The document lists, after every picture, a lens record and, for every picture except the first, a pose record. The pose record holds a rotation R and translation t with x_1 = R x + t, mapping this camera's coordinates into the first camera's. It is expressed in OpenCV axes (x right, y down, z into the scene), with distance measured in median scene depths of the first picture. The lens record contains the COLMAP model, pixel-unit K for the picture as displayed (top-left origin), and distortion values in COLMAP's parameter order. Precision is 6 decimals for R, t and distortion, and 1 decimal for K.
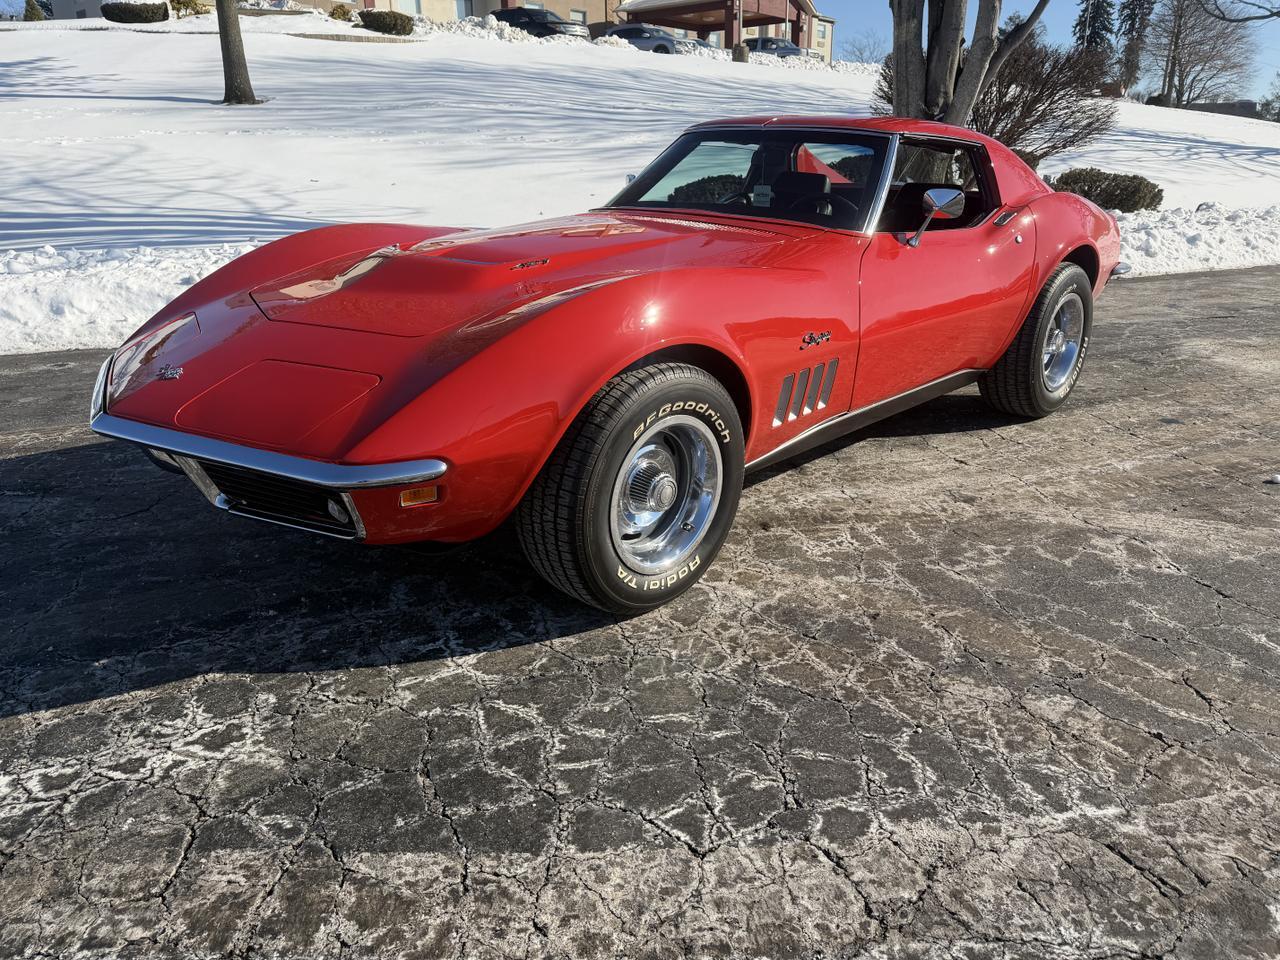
lens RADIAL K [[886.6, 0, 650.0], [0, 886.6, 482.8], [0, 0, 1]] dist [0.051921, -0.061974]
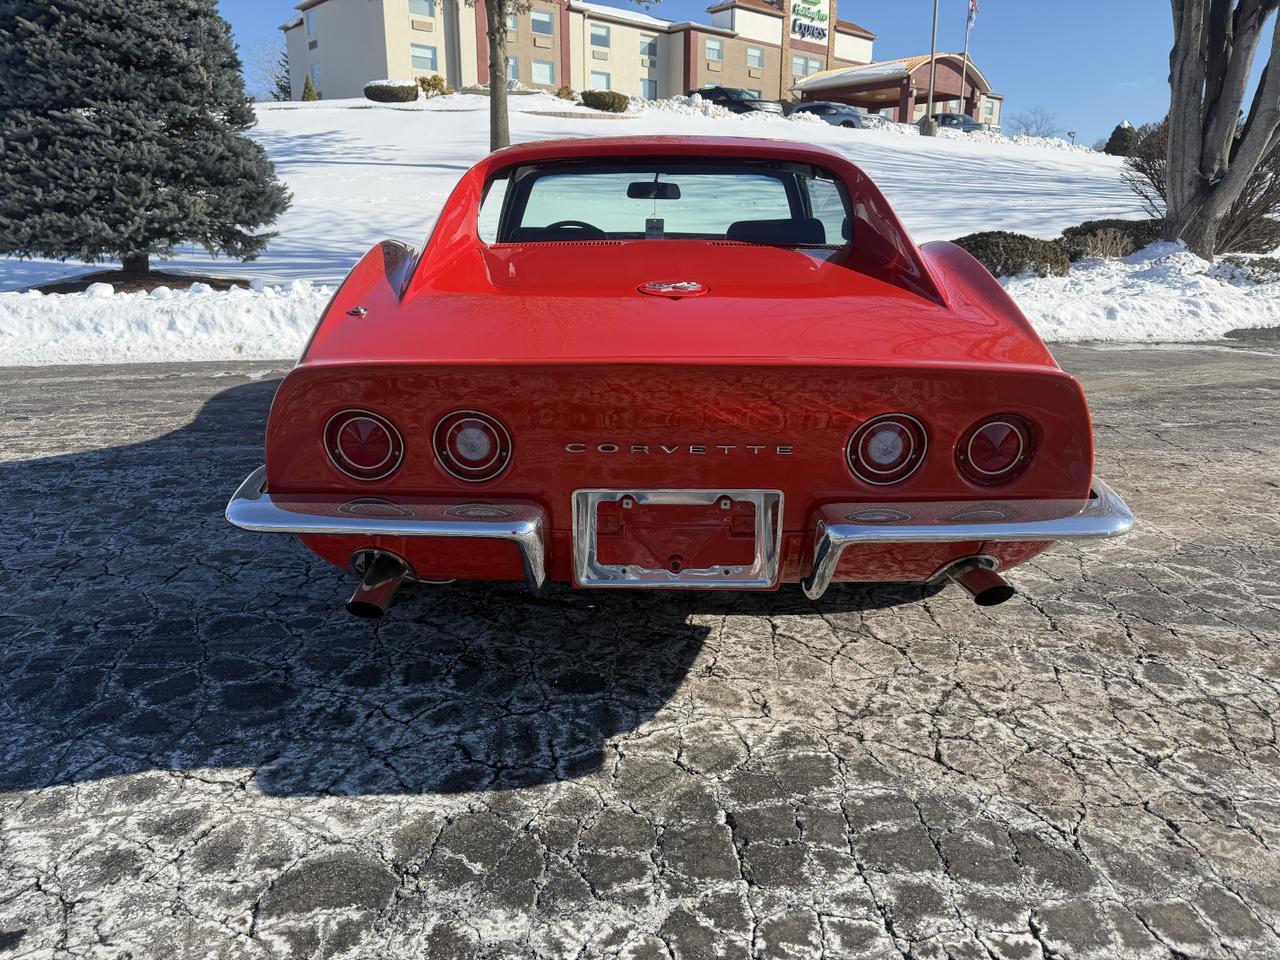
lens RADIAL K [[896.5, 0, 647.2], [0, 896.5, 477.0], [0, 0, 1]] dist [0.021982, -0.026186]
pose [[0.987903, 0.055256, -0.144898, -0.710621], [-0.066572, 0.995001, -0.074441, 0.247973], [0.140060, 0.083187, 0.986642, -0.449710]]
